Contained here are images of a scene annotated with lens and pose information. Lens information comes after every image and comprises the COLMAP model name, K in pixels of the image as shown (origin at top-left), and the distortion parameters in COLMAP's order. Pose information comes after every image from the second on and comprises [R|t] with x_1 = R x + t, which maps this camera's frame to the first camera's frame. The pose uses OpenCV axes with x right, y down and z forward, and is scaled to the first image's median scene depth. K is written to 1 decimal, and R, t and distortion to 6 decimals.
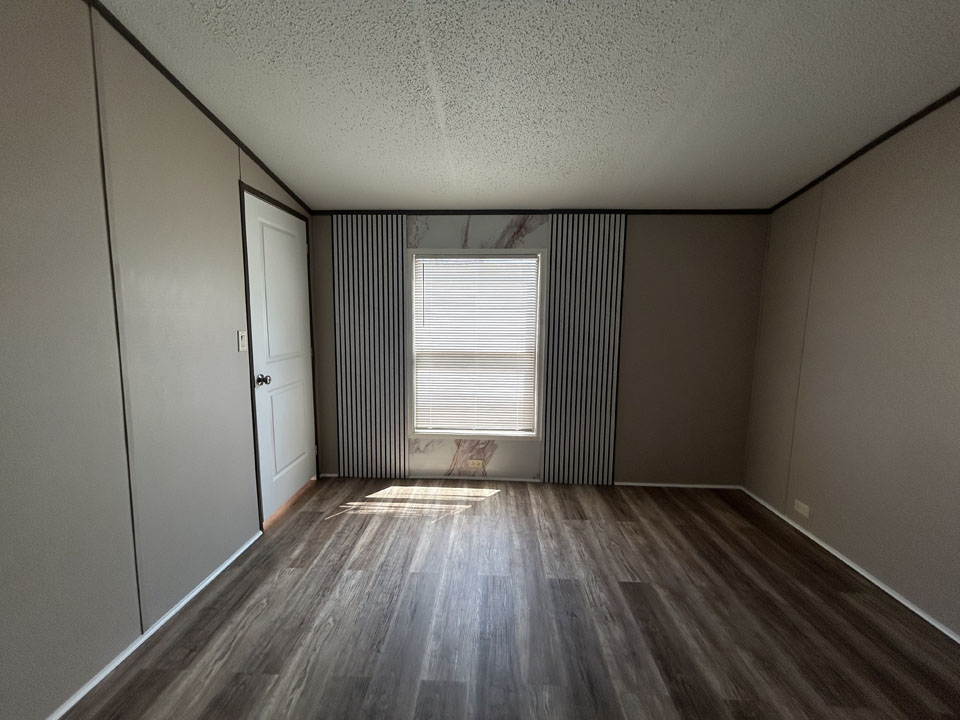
lens RADIAL K [[402.5, 0, 480.0], [0, 402.5, 360.0], [0, 0, 1]] dist [-0.000145, -0.000114]
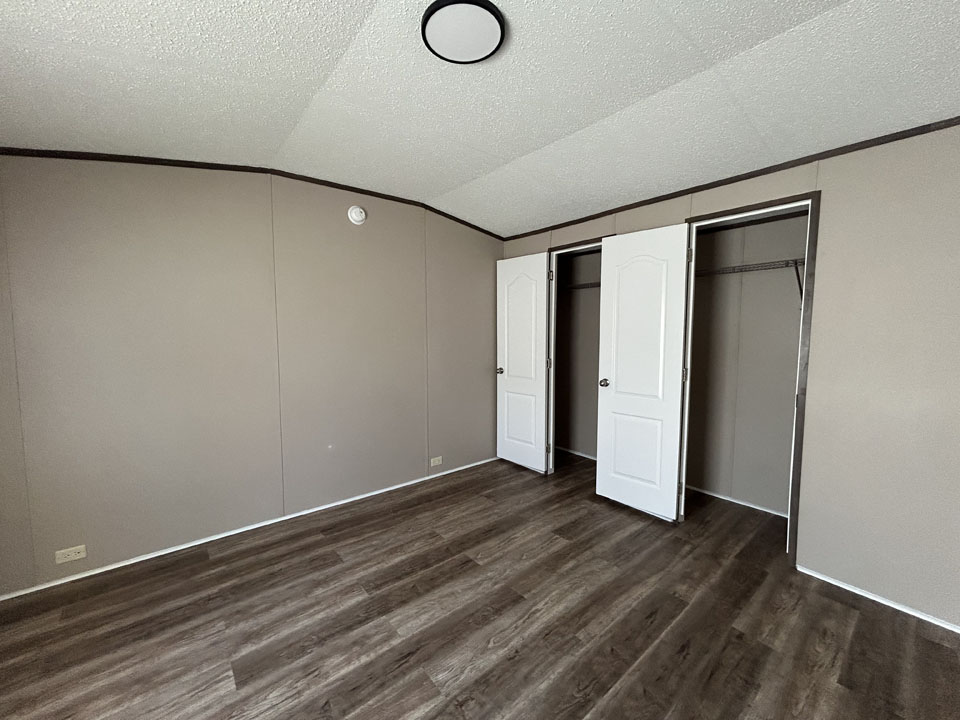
lens RADIAL K [[402.5, 0, 480.0], [0, 402.5, 360.0], [0, 0, 1]] dist [-0.000145, -0.000114]
pose [[-0.688177, -0.069226, 0.722233, -0.485654], [0.072764, 0.983834, 0.163633, -0.140753], [-0.721885, 0.165161, -0.672015, 1.153335]]
